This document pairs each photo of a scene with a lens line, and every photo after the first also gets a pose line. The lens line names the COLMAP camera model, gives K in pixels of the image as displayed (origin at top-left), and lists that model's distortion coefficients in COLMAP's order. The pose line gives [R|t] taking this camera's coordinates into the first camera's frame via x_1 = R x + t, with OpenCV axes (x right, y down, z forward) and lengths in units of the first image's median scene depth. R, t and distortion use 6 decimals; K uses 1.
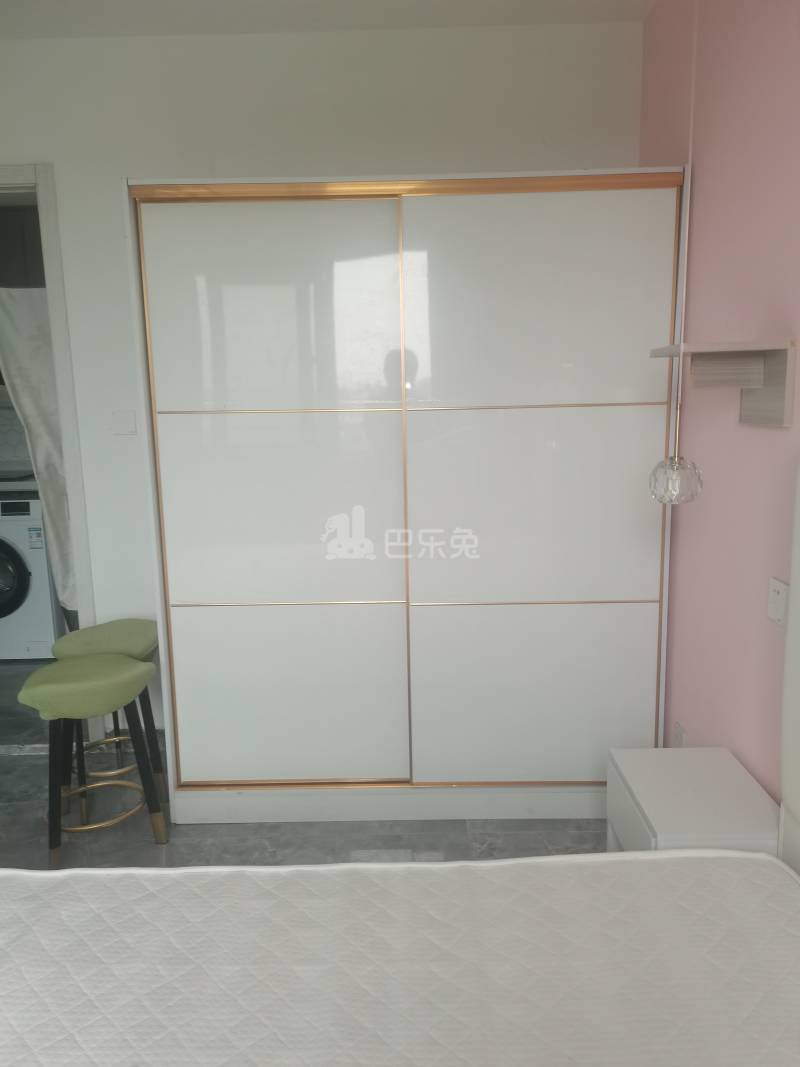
lens RADIAL K [[819.7, 0, 400.4], [0, 819.7, 533.5], [0, 0, 1]] dist [0.052166, -0.053088]
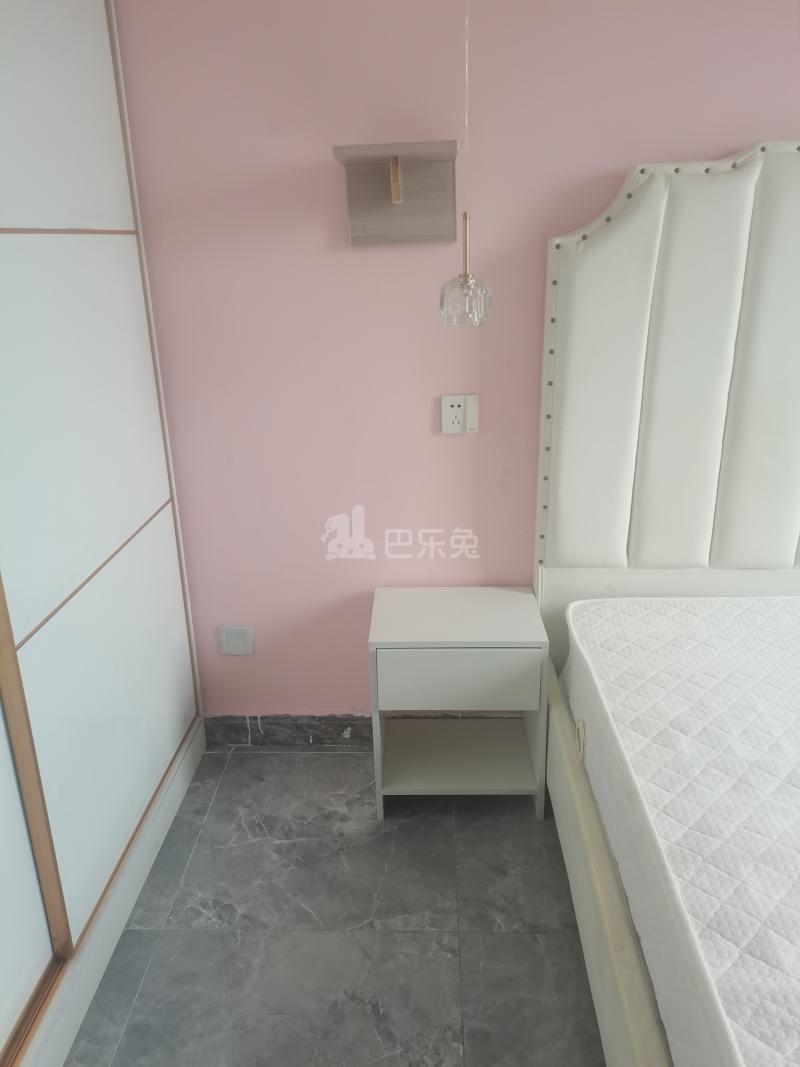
lens RADIAL K [[819.7, 0, 406.4], [0, 819.7, 531.0], [0, 0, 1]] dist [0.052166, -0.053088]
pose [[0.017792, -0.320235, 0.947171, -0.426924], [0.197465, 0.929788, 0.310649, -0.086954], [-0.980148, 0.181506, 0.079778, 0.712270]]
